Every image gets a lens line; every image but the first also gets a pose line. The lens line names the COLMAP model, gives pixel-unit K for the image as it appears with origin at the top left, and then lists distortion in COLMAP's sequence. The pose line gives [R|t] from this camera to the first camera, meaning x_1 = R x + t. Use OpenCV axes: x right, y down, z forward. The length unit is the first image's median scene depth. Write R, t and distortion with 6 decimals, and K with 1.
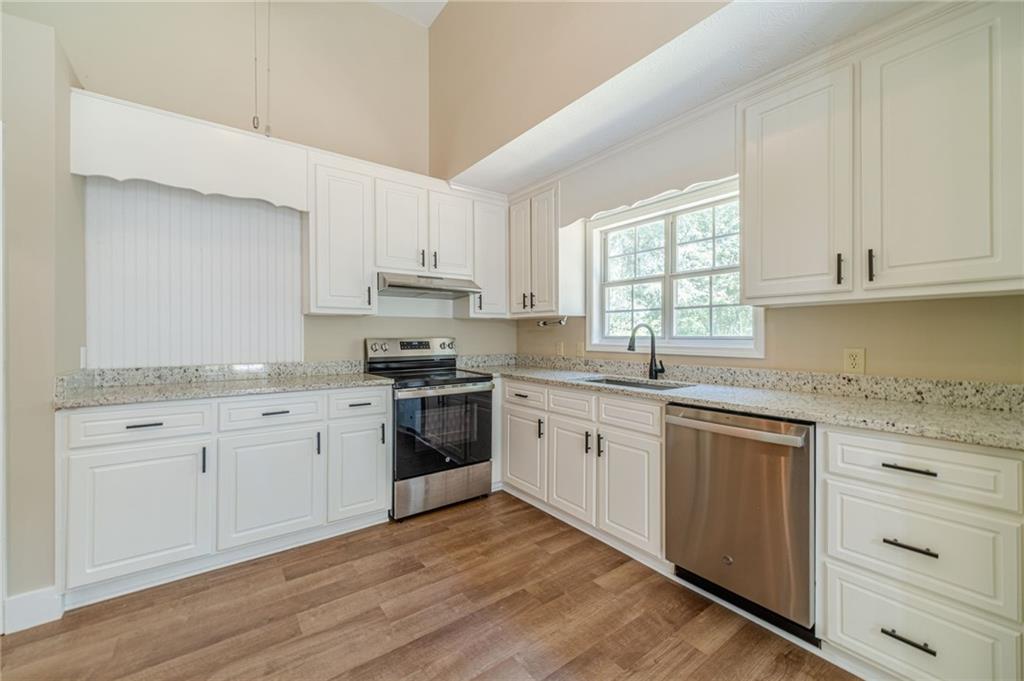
lens RADIAL K [[400.0, 0, 515.2], [0, 400.0, 335.8], [0, 0, 1]] dist [0.020796, -0.000092]
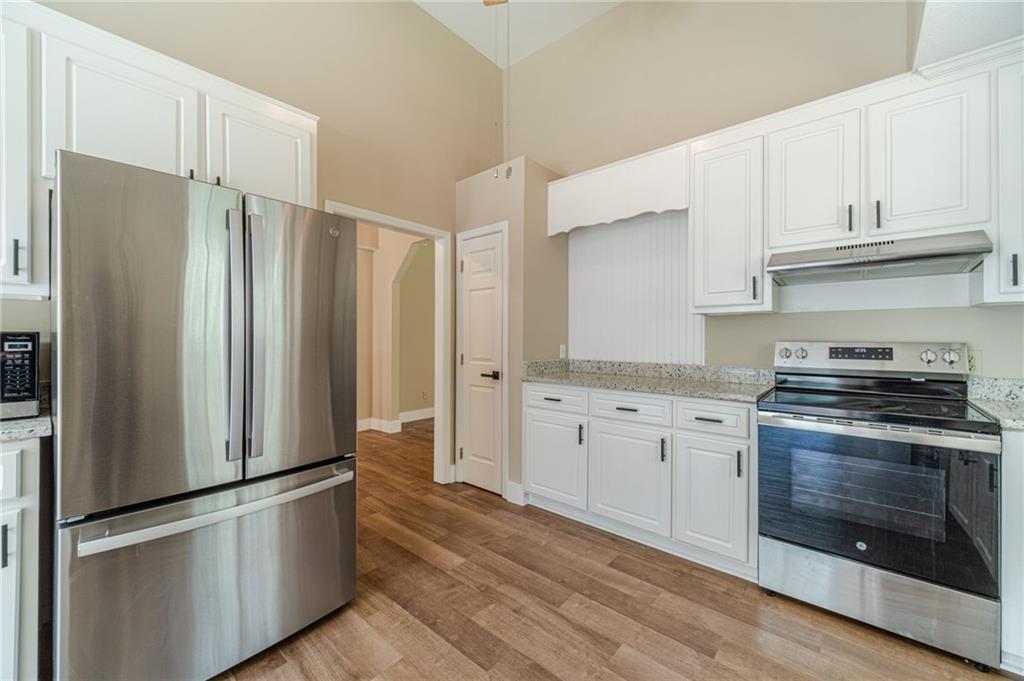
lens RADIAL K [[400.0, 0, 517.5], [0, 400.0, 335.5], [0, 0, 1]] dist [0.020796, -0.000092]
pose [[0.252903, -0.002376, -0.967489, 0.371624], [-0.002742, 0.999991, -0.003173, -0.001801], [0.967488, 0.003456, 0.252894, 0.446812]]
